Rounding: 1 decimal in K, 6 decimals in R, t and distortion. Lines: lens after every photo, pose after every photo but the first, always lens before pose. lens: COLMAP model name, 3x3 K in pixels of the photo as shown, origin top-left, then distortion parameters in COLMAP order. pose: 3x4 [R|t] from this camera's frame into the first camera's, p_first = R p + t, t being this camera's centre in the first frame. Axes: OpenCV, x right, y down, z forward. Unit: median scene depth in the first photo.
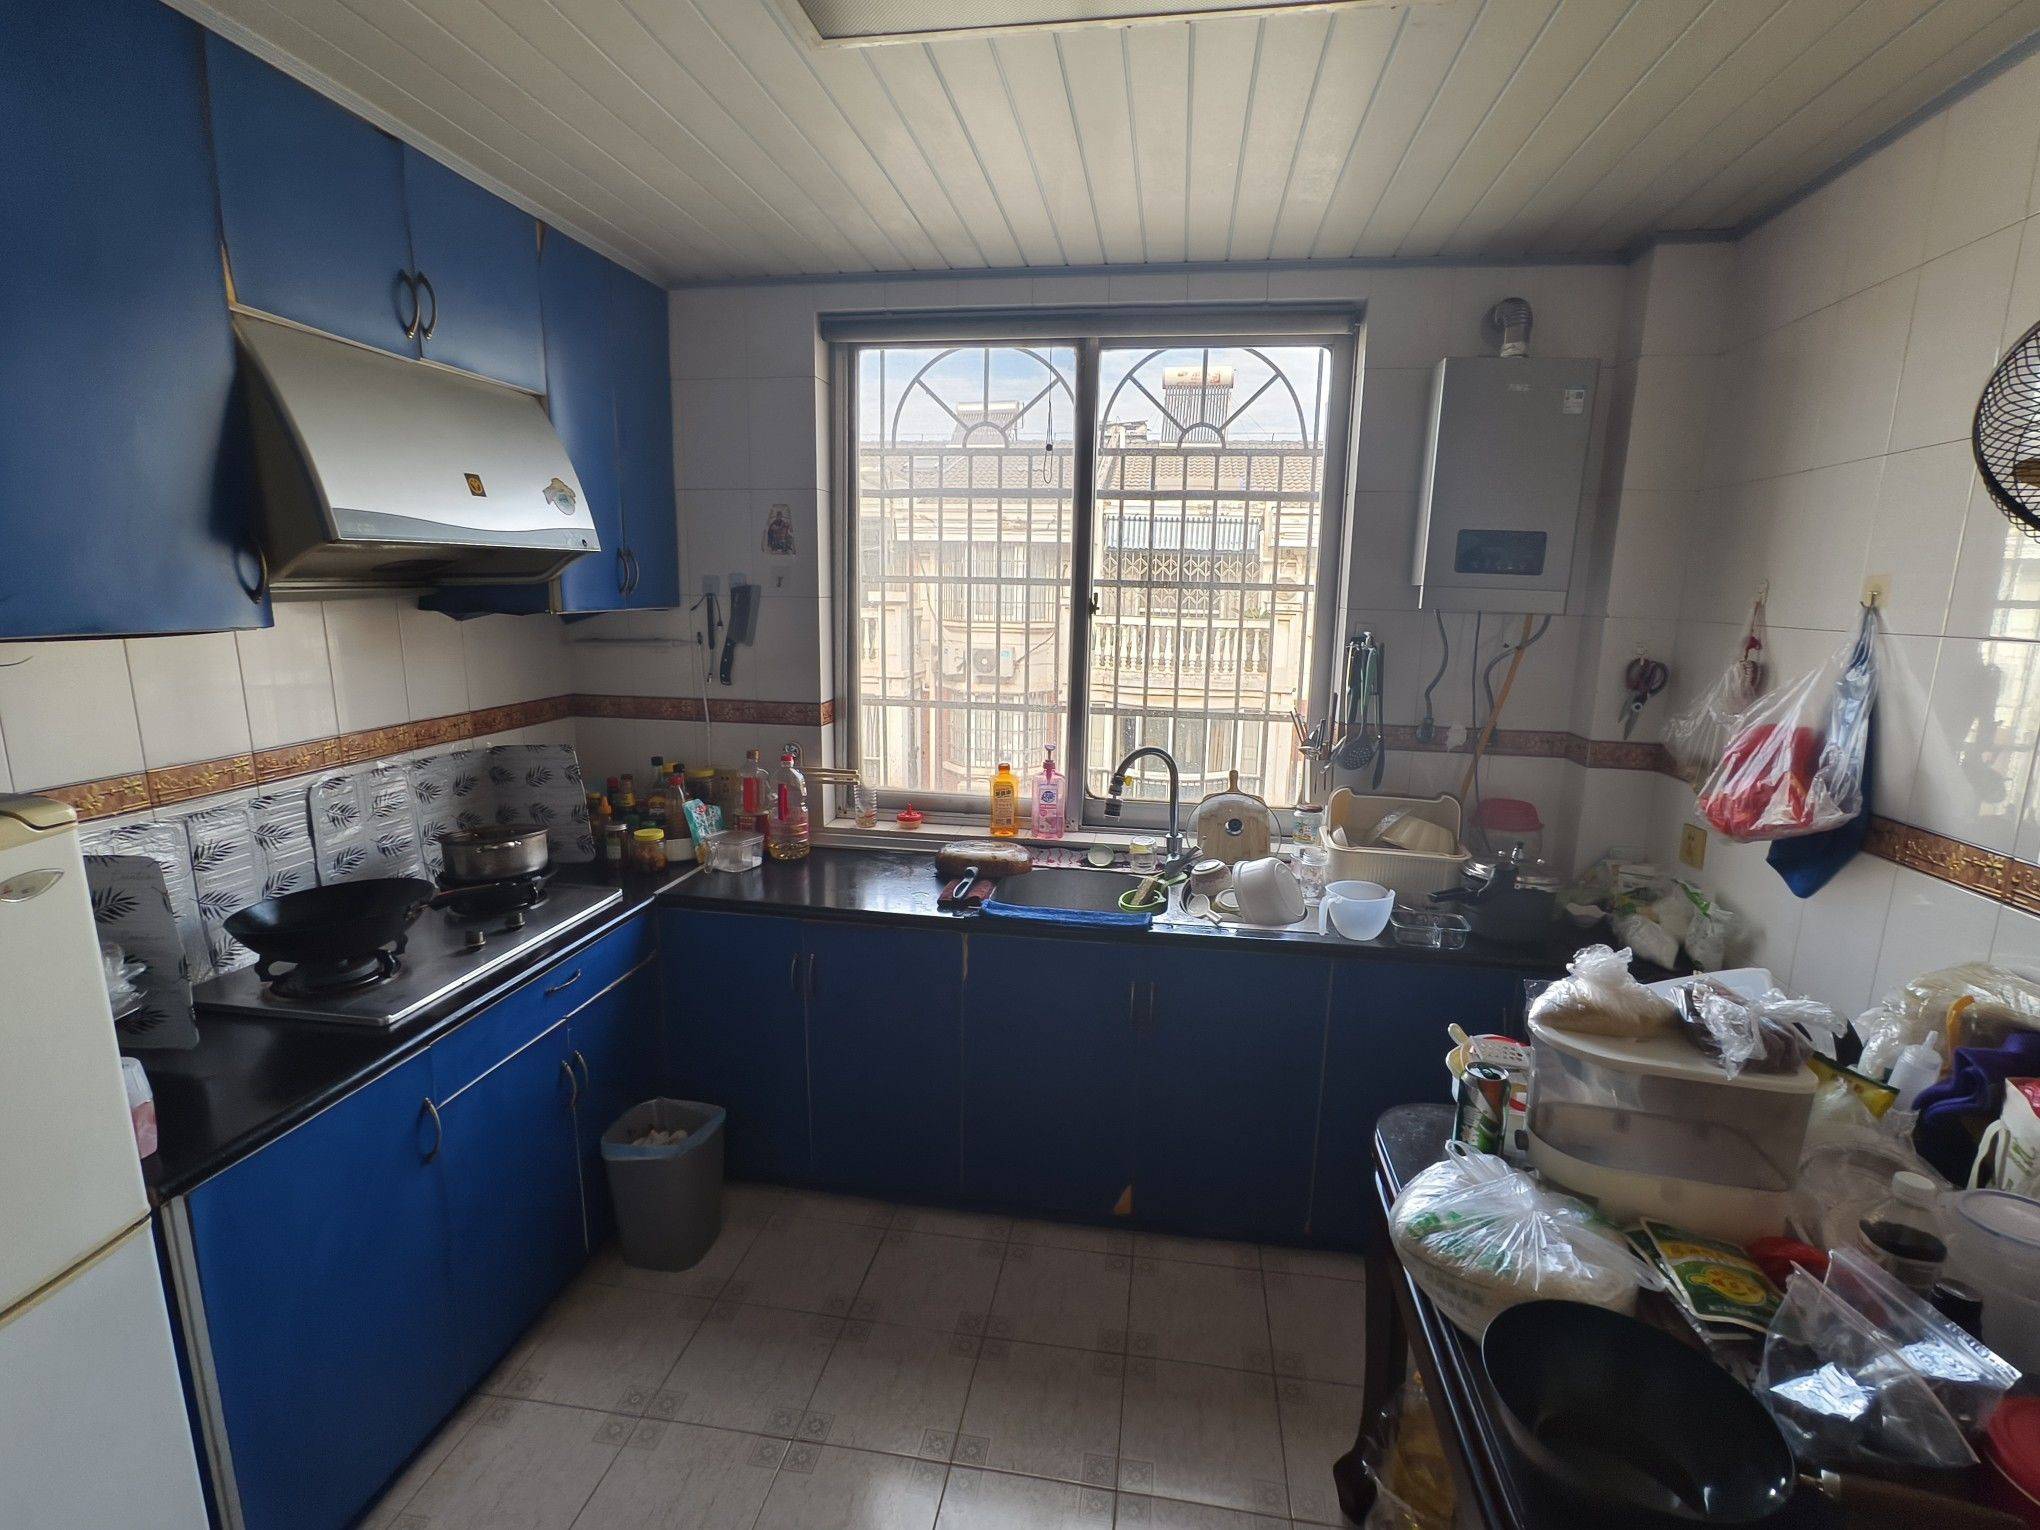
lens RADIAL K [[957.7, 0, 1016.7], [0, 957.7, 769.2], [0, 0, 1]] dist [-0.014298, 0.004552]
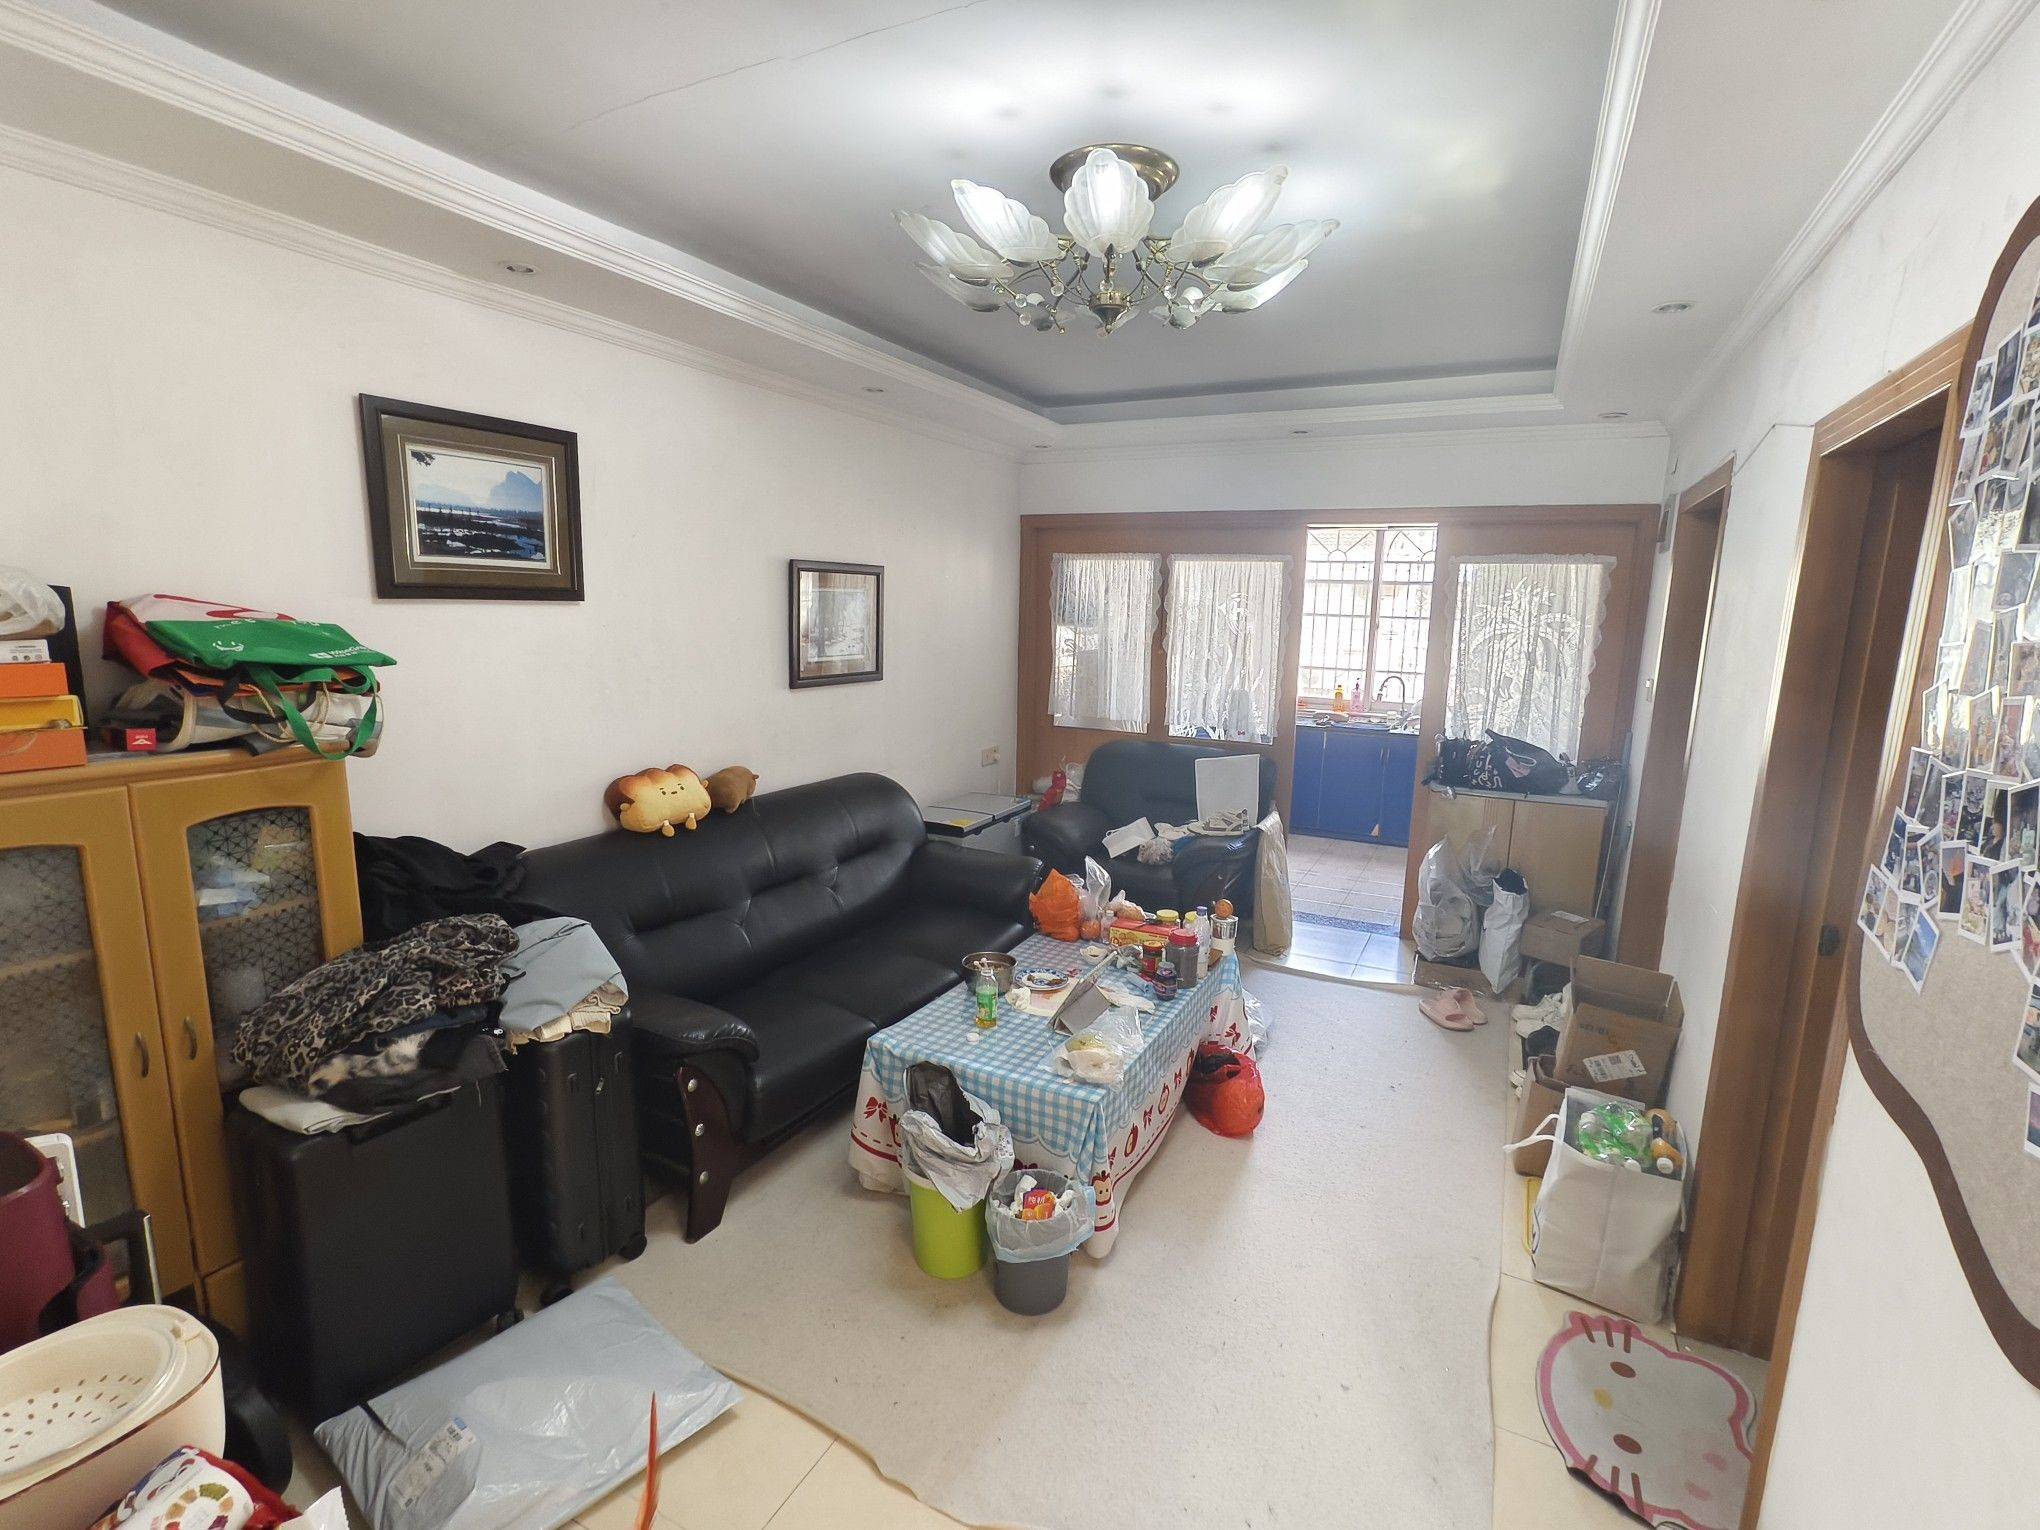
lens RADIAL K [[957.7, 0, 1019.2], [0, 957.7, 767.0], [0, 0, 1]] dist [-0.014298, 0.004552]
pose [[0.950318, 0.056843, -0.306047, -0.033717], [-0.065423, 0.997698, -0.017842, 0.332219], [0.304329, 0.036978, 0.951849, -1.831075]]
